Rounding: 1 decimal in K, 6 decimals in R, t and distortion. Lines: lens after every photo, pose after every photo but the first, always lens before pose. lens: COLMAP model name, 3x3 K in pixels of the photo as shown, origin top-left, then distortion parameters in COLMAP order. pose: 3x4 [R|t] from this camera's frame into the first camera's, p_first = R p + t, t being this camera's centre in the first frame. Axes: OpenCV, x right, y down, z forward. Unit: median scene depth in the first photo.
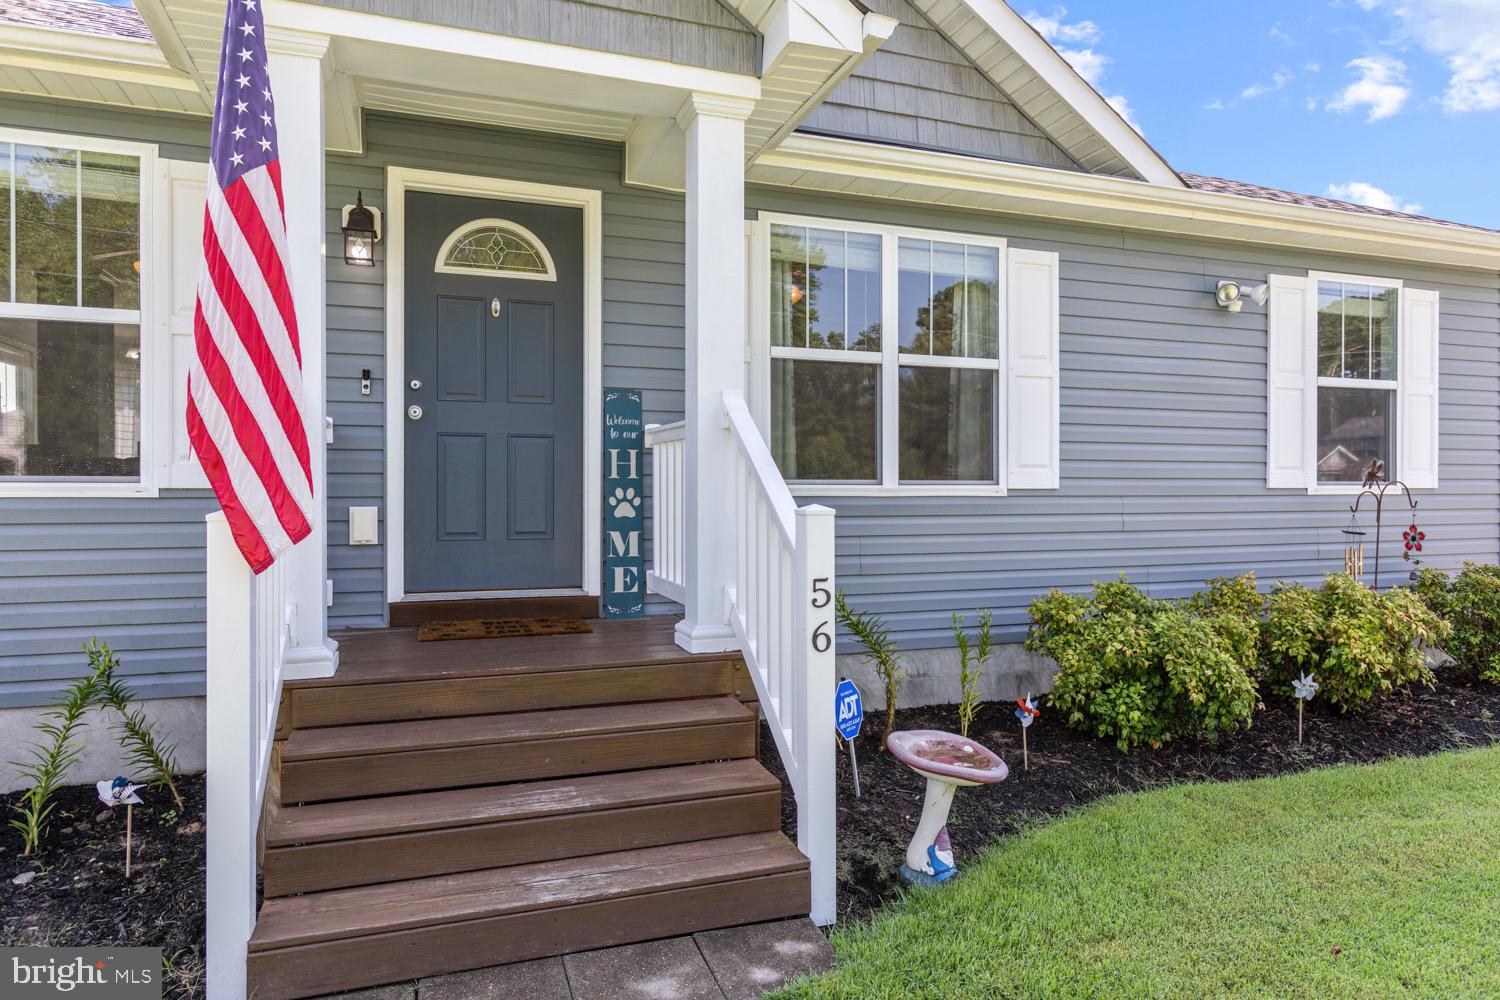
lens RADIAL K [[921.0, 0, 750.0], [0, 921.0, 500.0], [0, 0, 1]] dist [0.003776, 0.001569]
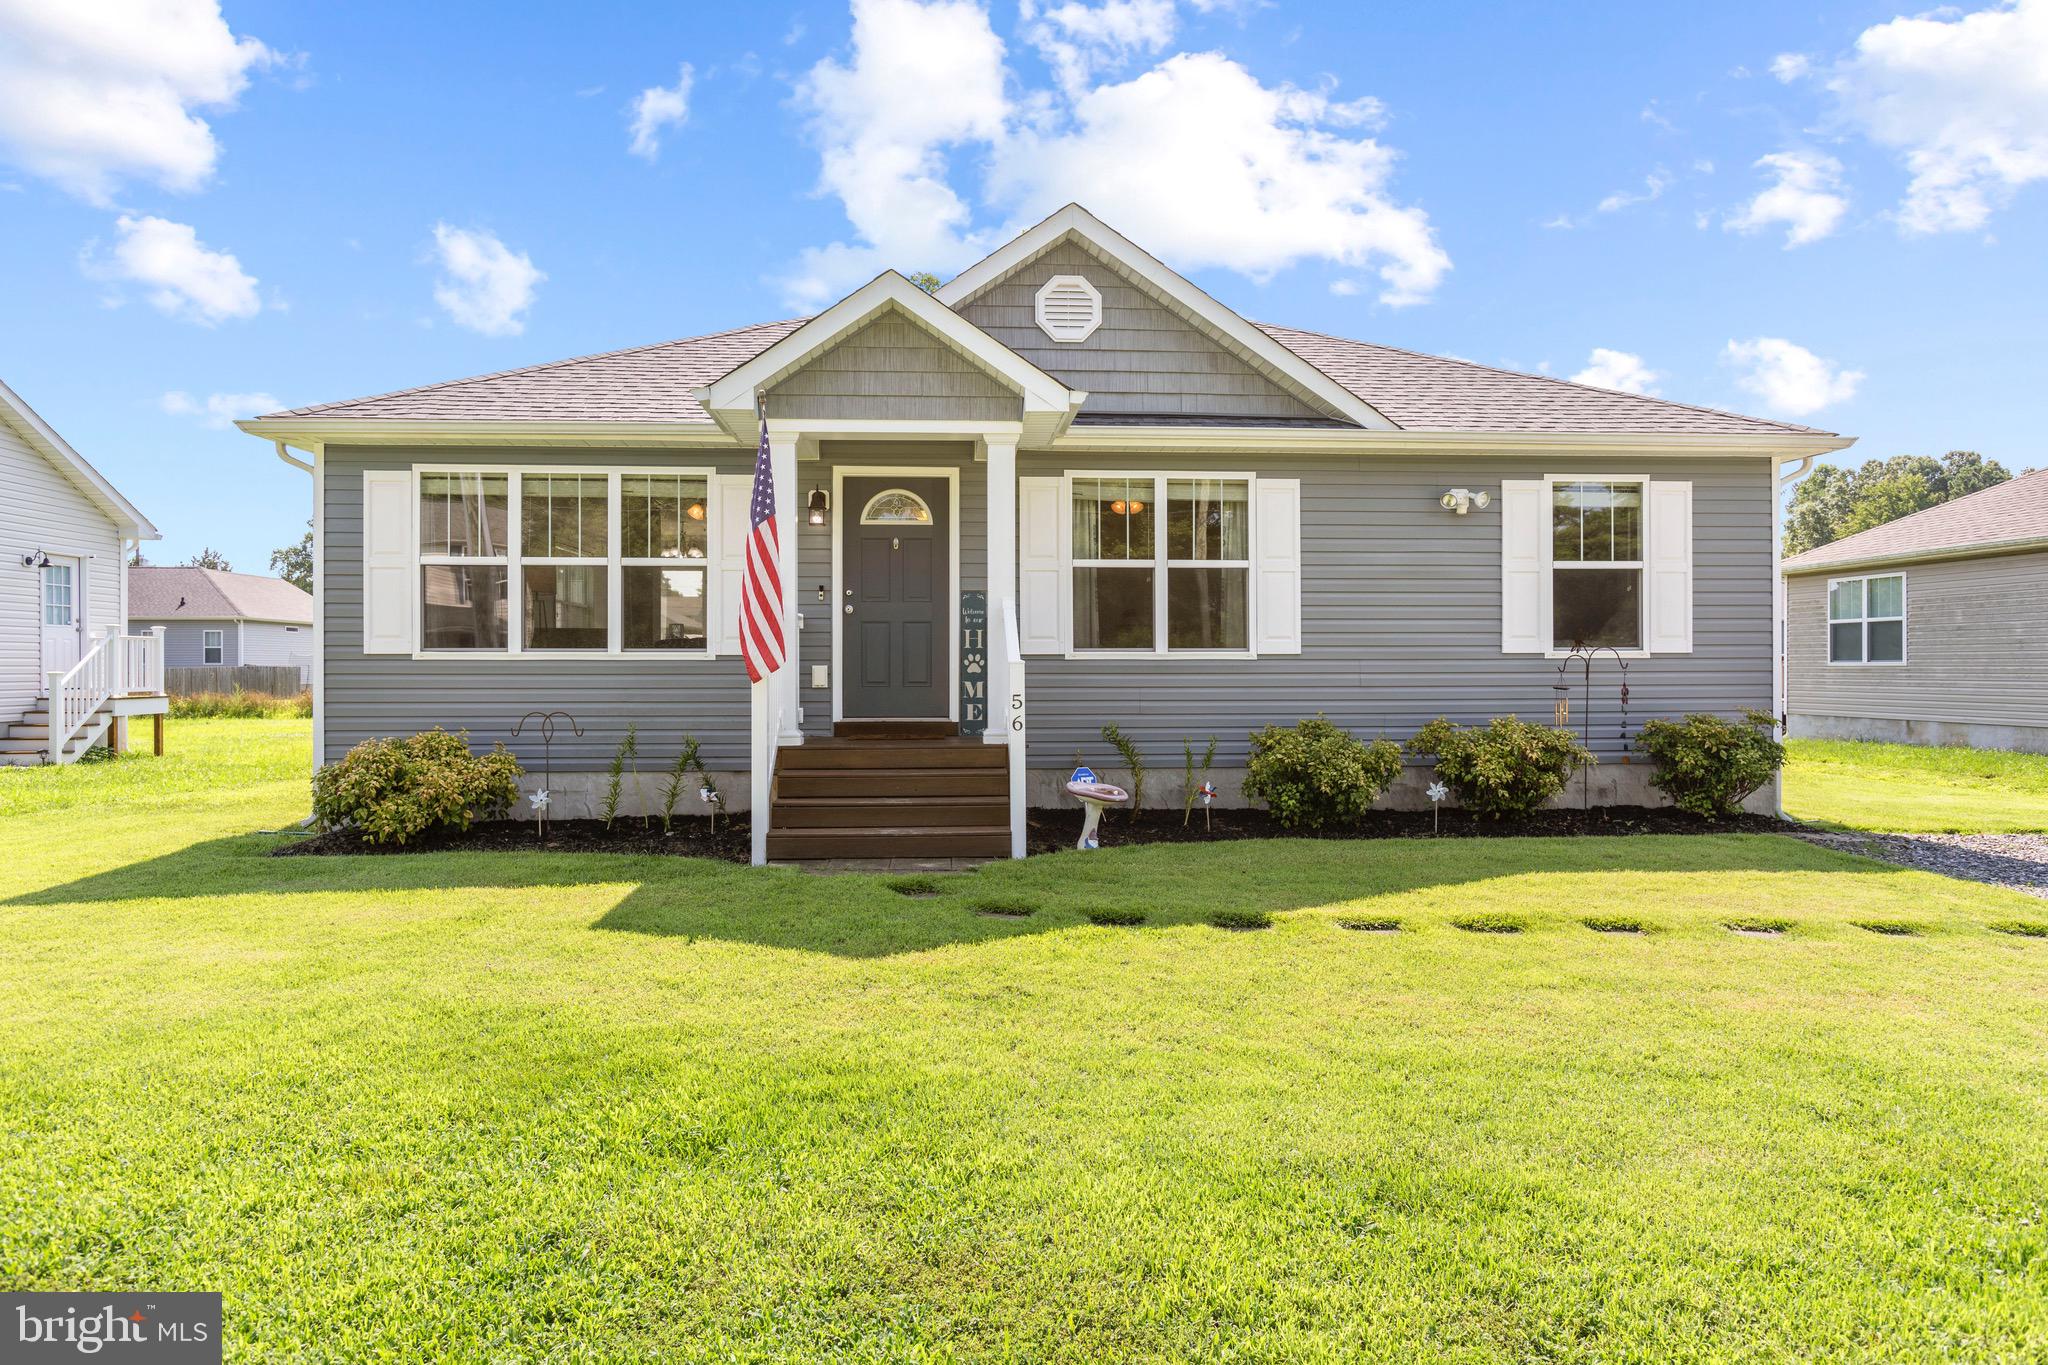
lens RADIAL K [[1257.5, 0, 1024.0], [0, 1257.5, 682.5], [0, 0, 1]] dist [0.003776, 0.001569]
pose [[0.963913, 0.000433, -0.266217, 0.515179], [-0.000418, 1.000000, 0.000113, 0.034928], [0.266217, 0.000003, 0.963913, -1.043306]]
